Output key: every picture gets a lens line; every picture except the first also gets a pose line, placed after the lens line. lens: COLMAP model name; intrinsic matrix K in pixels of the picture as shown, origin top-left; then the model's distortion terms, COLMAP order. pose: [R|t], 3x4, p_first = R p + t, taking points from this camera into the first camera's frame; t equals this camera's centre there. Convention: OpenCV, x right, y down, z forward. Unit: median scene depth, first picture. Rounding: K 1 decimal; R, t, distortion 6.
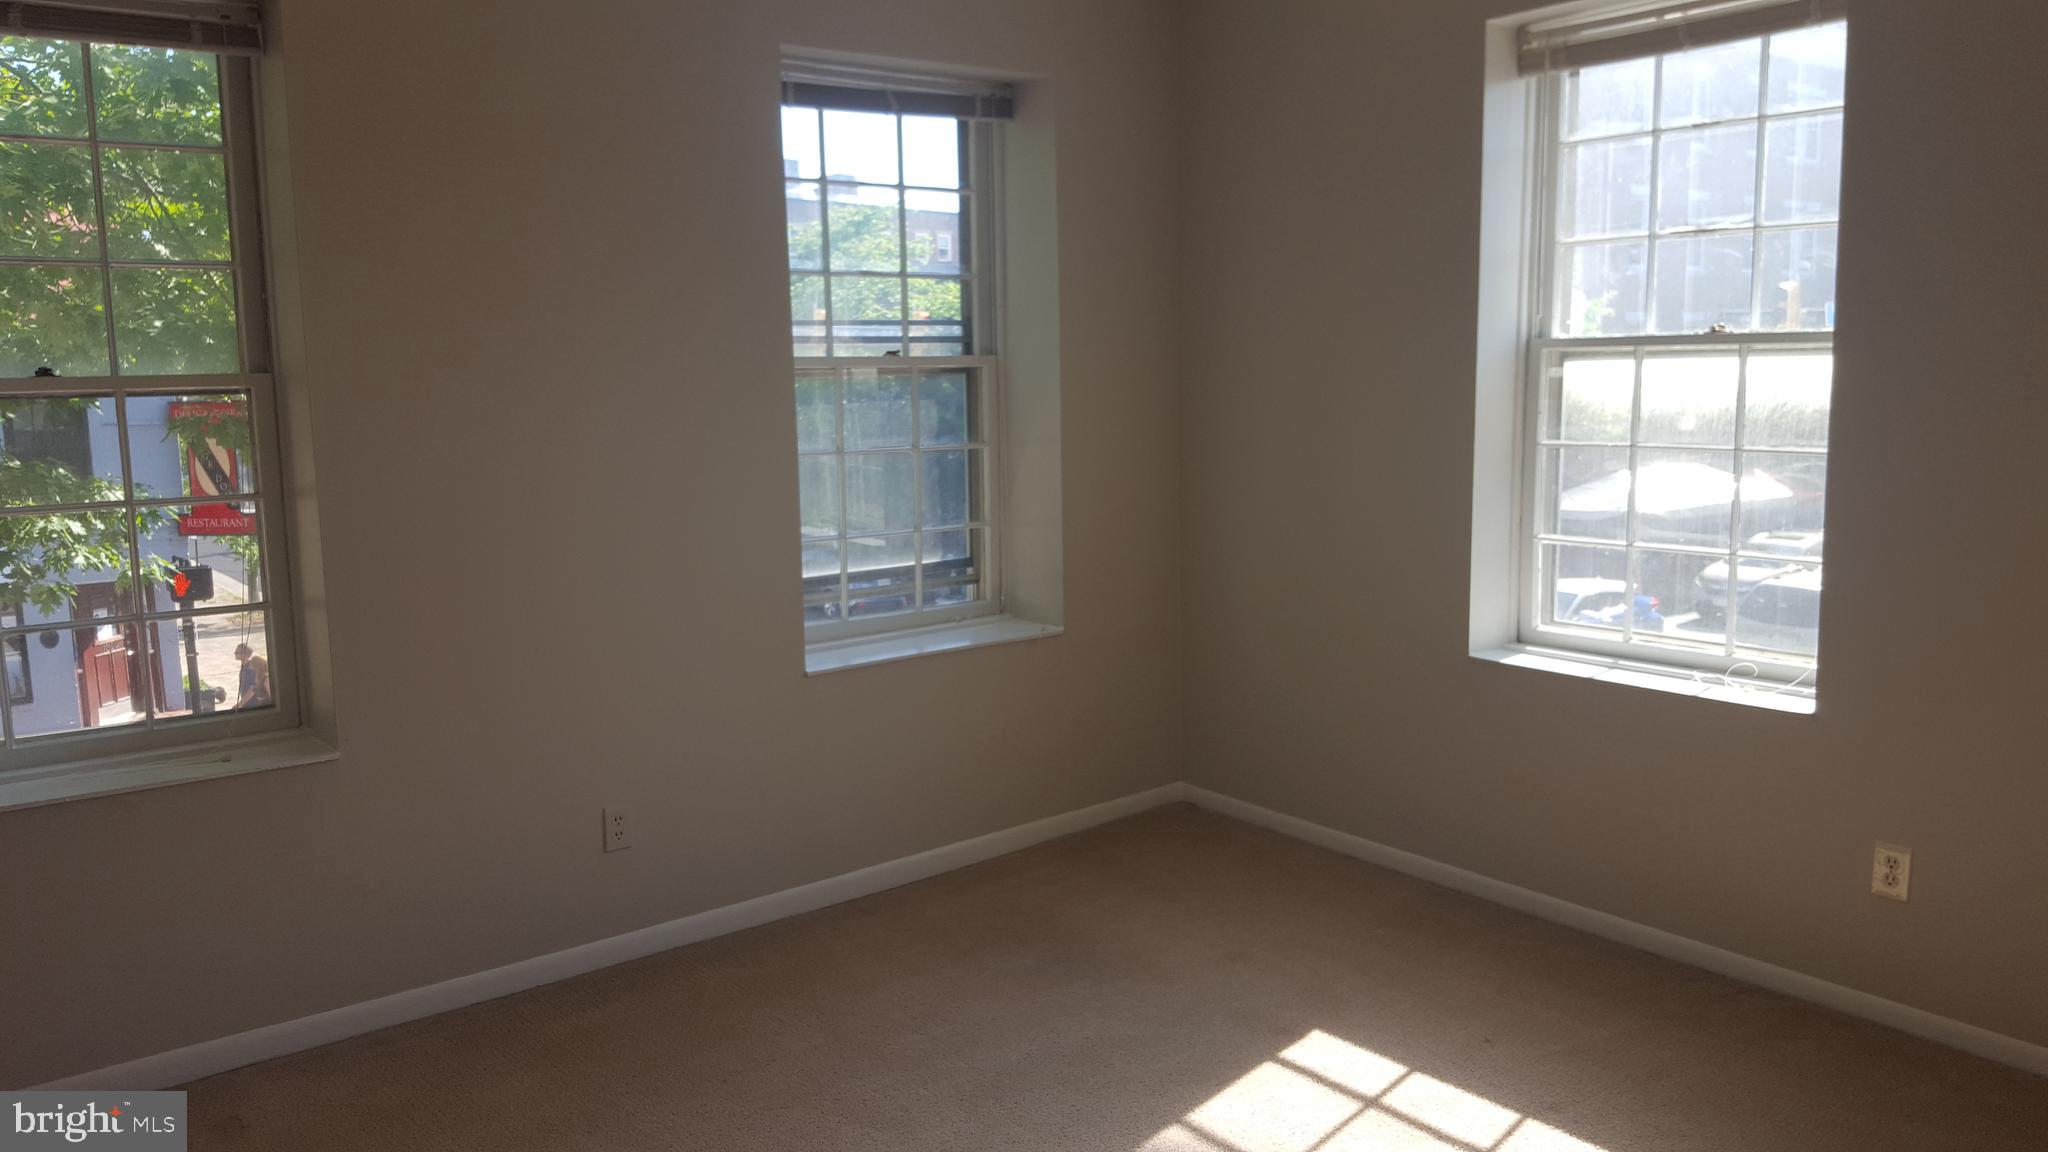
lens RADIAL K [[1495.1, 0, 1017.7], [0, 1495.1, 576.1], [0, 0, 1]] dist [0.112595, -0.199528]
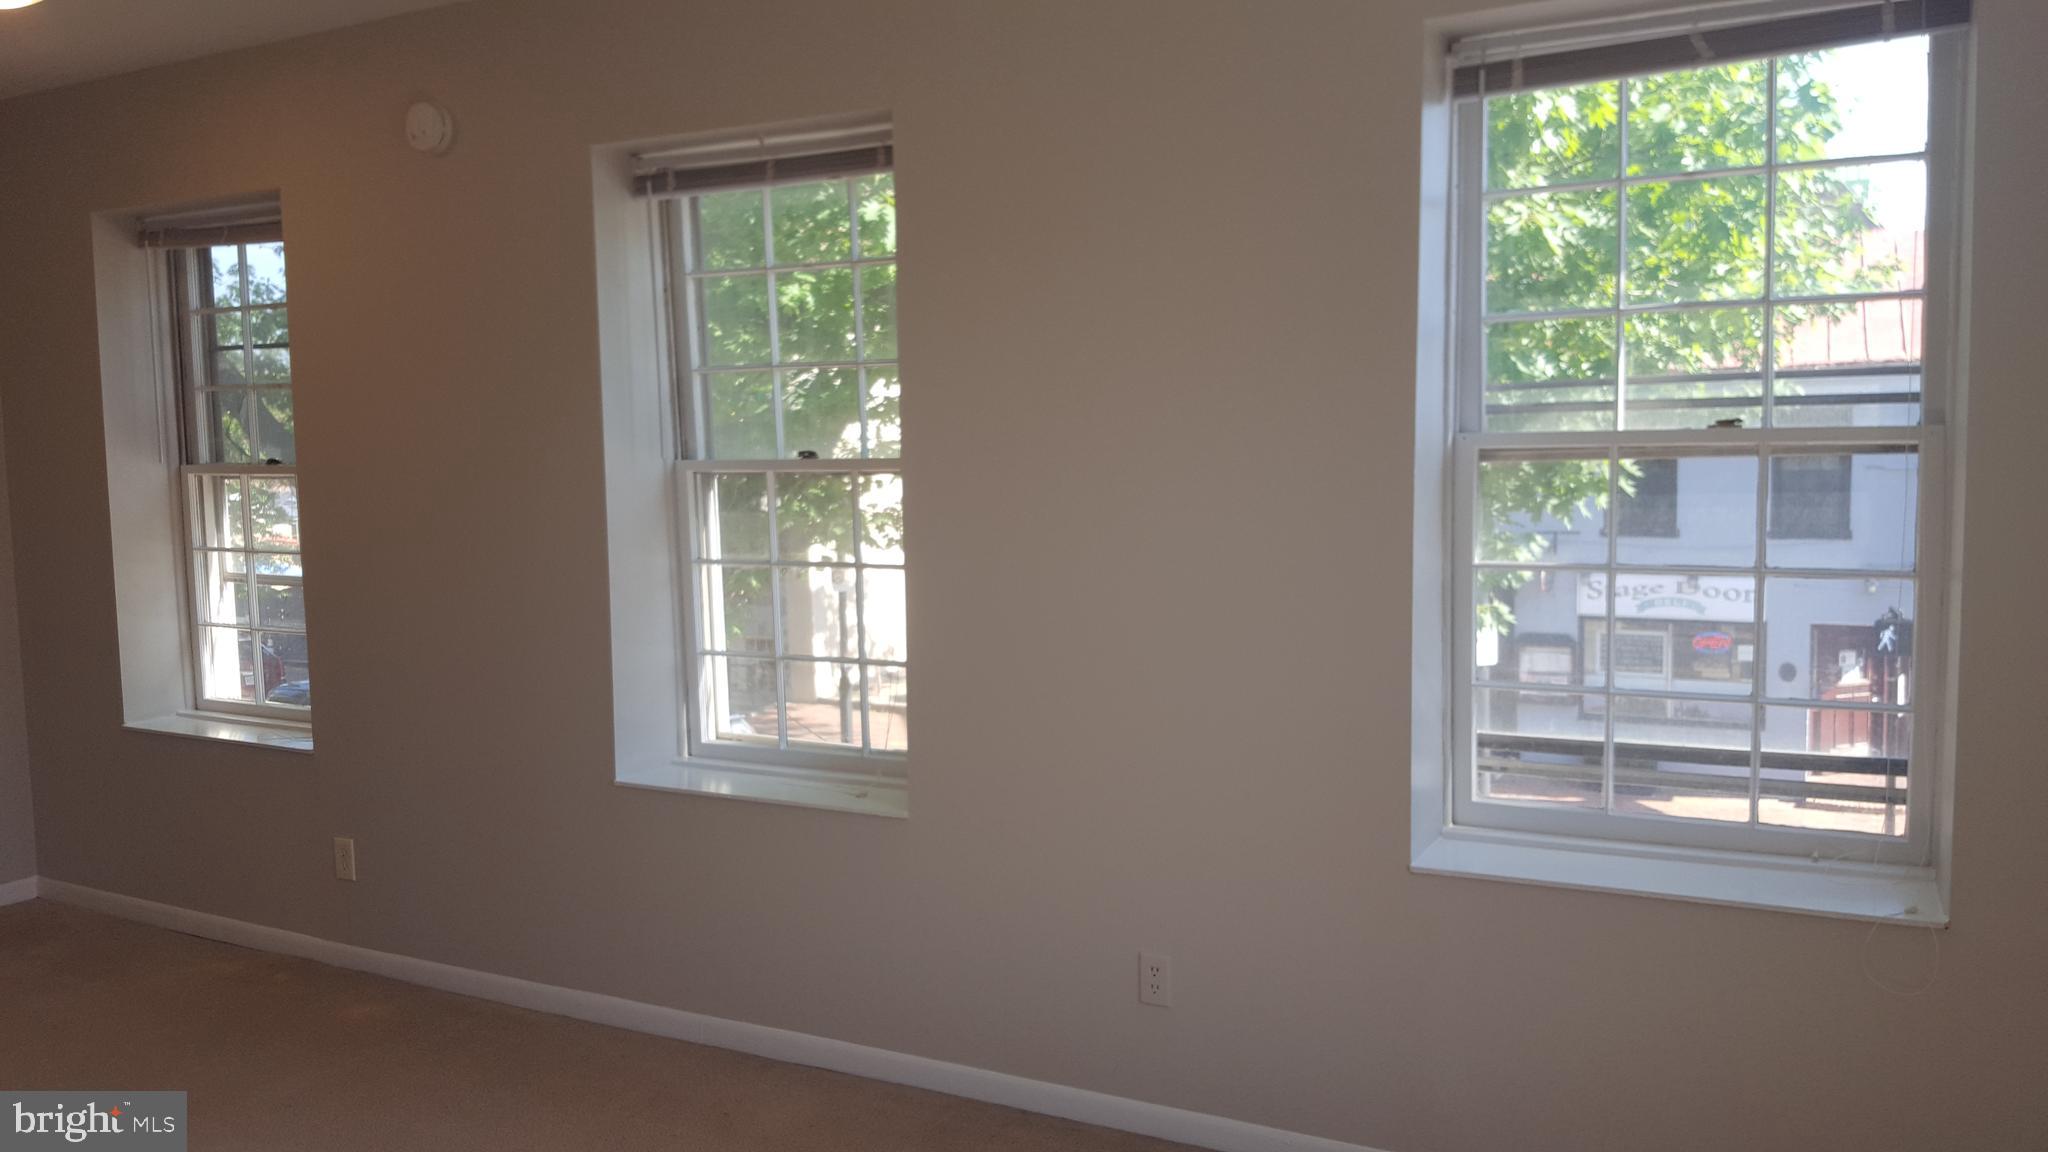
lens RADIAL K [[1495.1, 0, 1017.7], [0, 1495.1, 576.1], [0, 0, 1]] dist [0.112595, -0.199528]
pose [[0.426088, 0.088853, -0.900308, 0.333943], [-0.111130, 0.992769, 0.045383, -0.068338], [0.897830, 0.080714, 0.432882, 0.387550]]
